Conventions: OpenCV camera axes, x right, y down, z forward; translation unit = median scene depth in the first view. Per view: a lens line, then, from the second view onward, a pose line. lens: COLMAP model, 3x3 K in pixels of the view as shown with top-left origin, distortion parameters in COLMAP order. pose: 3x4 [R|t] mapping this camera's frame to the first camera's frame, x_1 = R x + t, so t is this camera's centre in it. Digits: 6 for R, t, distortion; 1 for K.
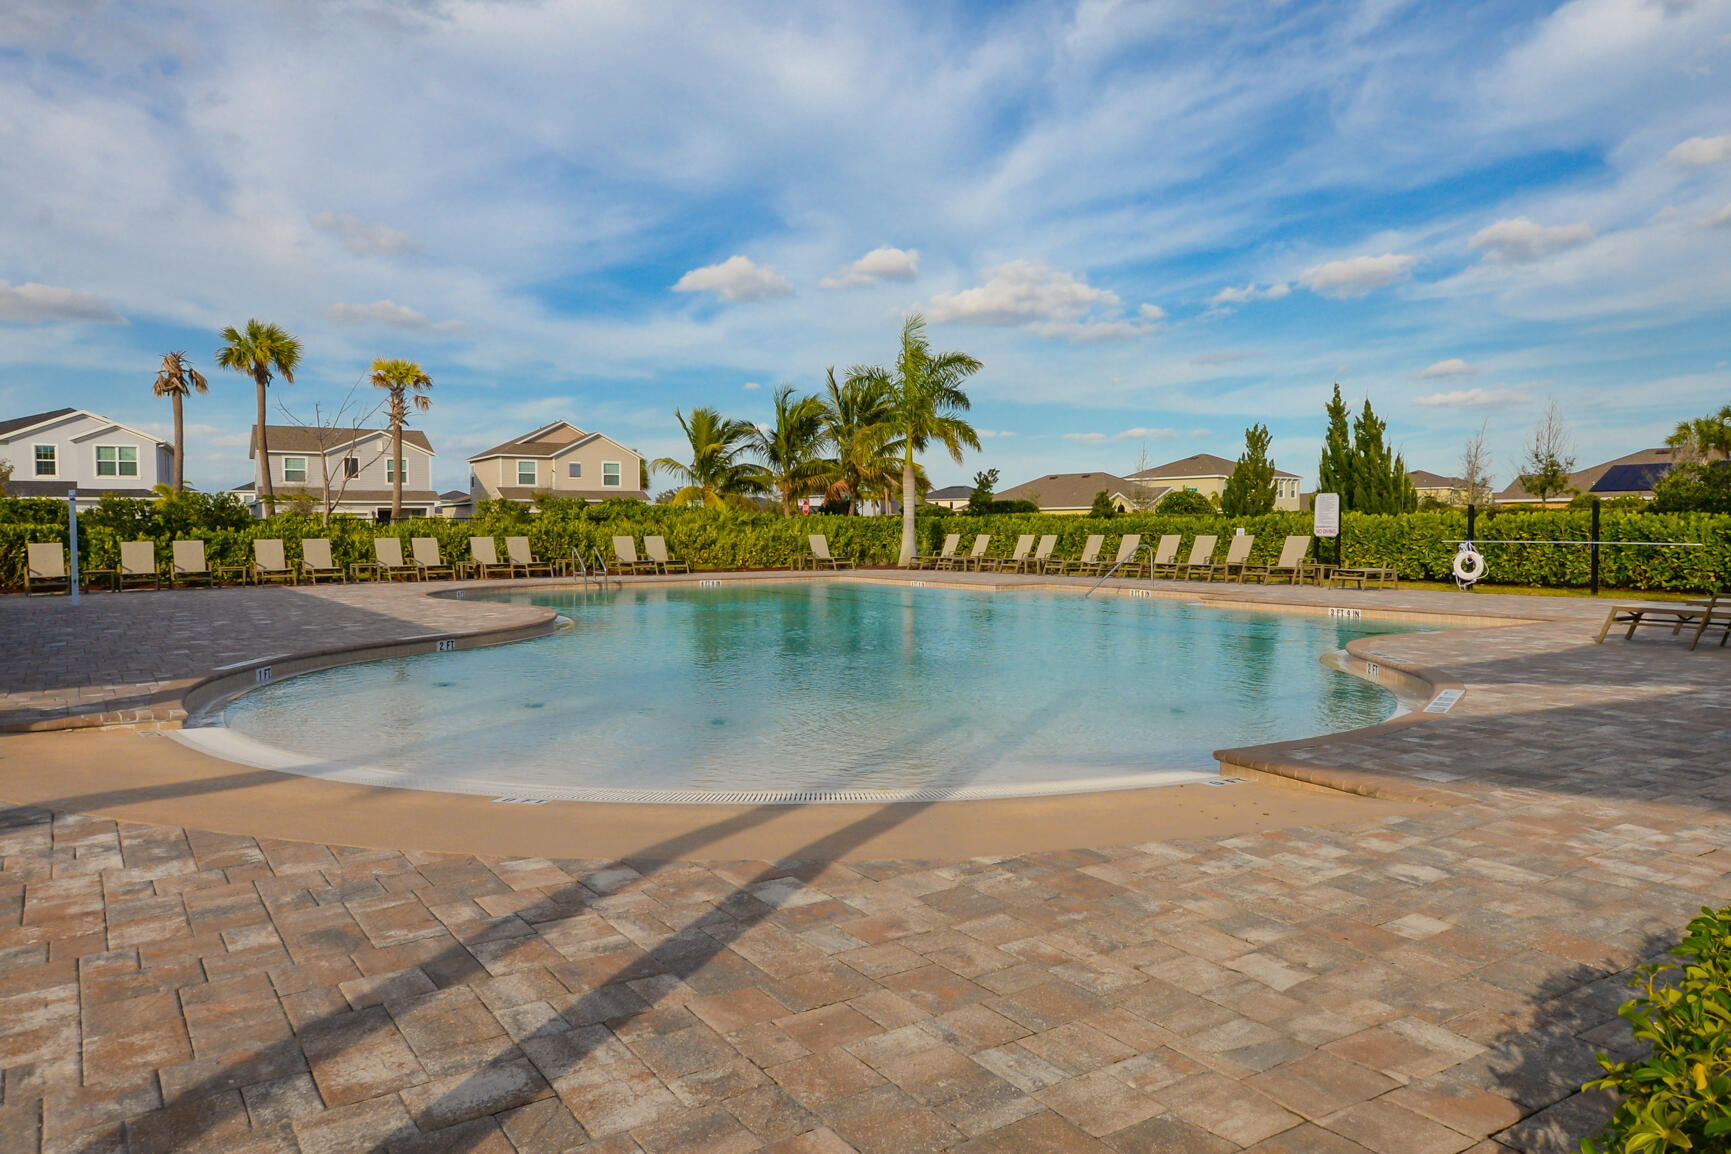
lens RADIAL K [[1233.5, 0, 865.5], [0, 1233.5, 577.0], [0, 0, 1]] dist [0.007495, 0.003506]
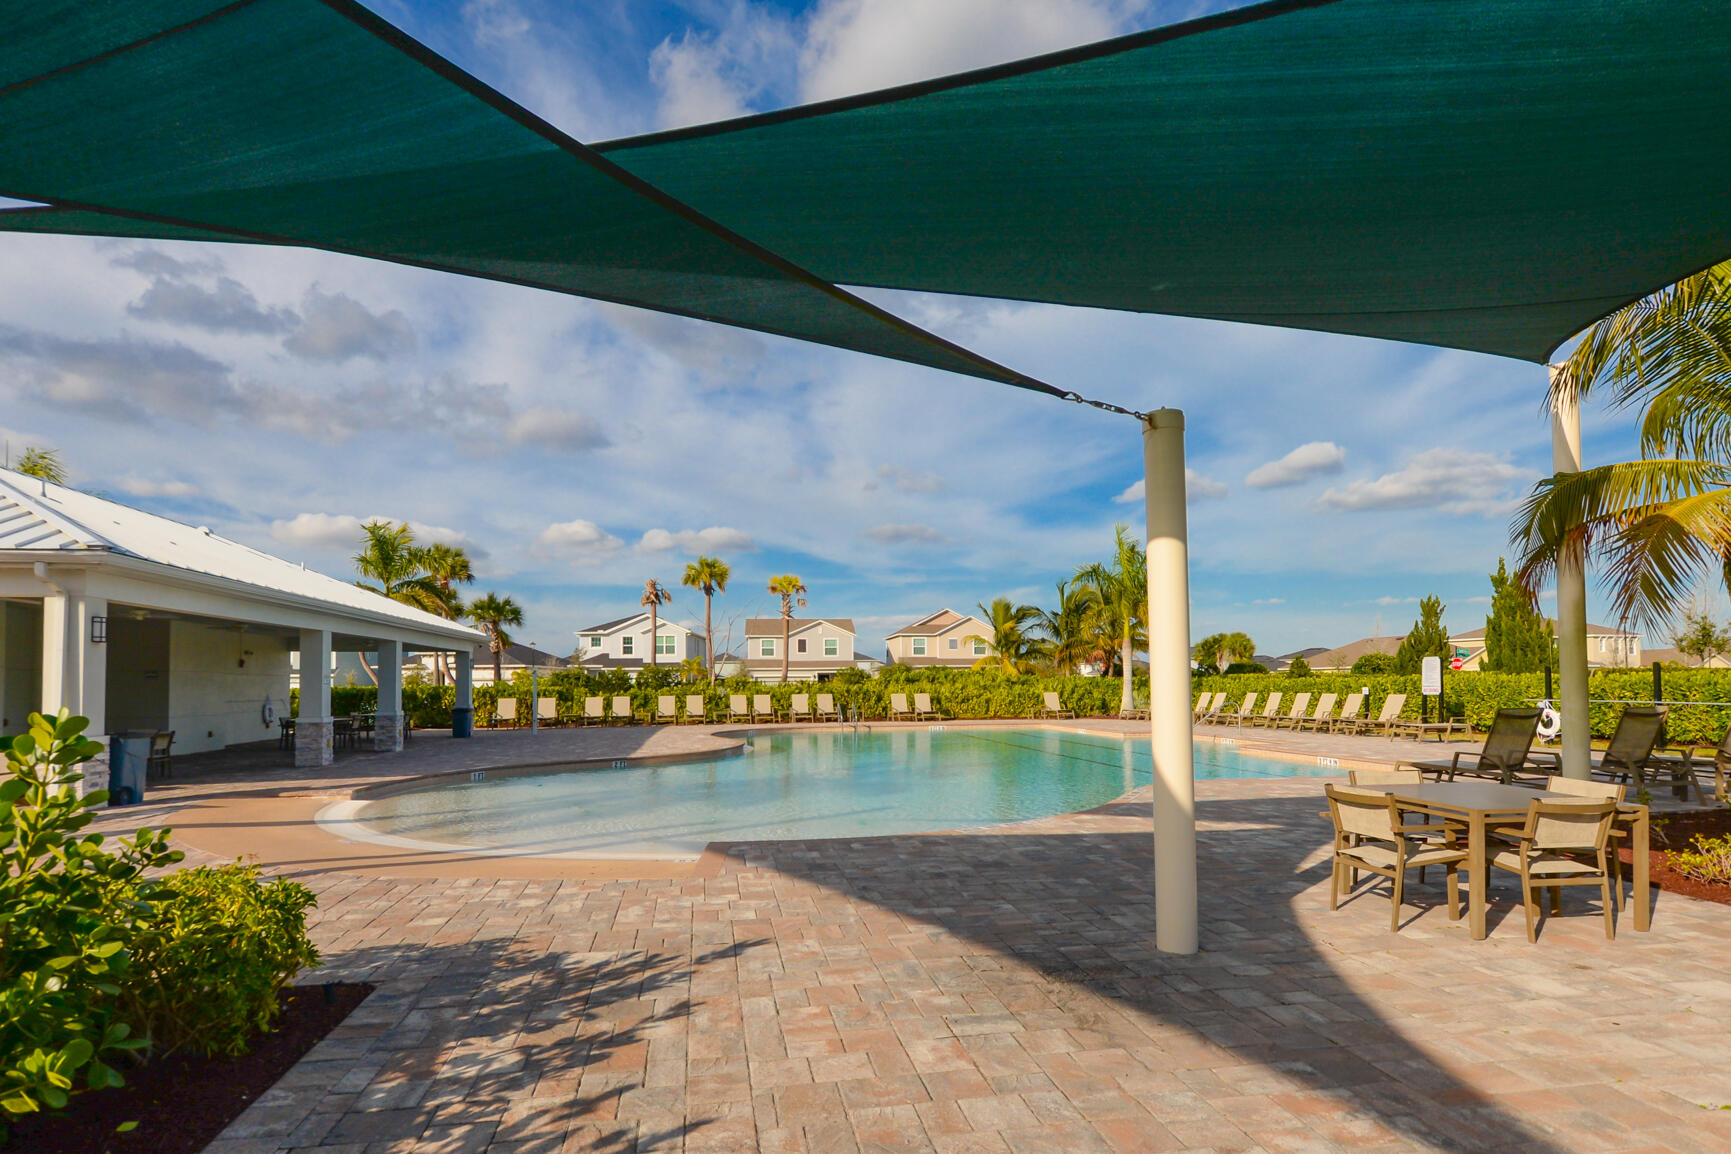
lens RADIAL K [[942.4, 0, 859.5], [0, 942.4, 666.4], [0, 0, 1]] dist [-0.004526, -0.000319]
pose [[0.915048, -0.010961, -0.403196, 0.180998], [-0.012648, 0.998359, -0.055846, -0.003006], [0.403146, 0.056201, 0.913408, -0.004689]]
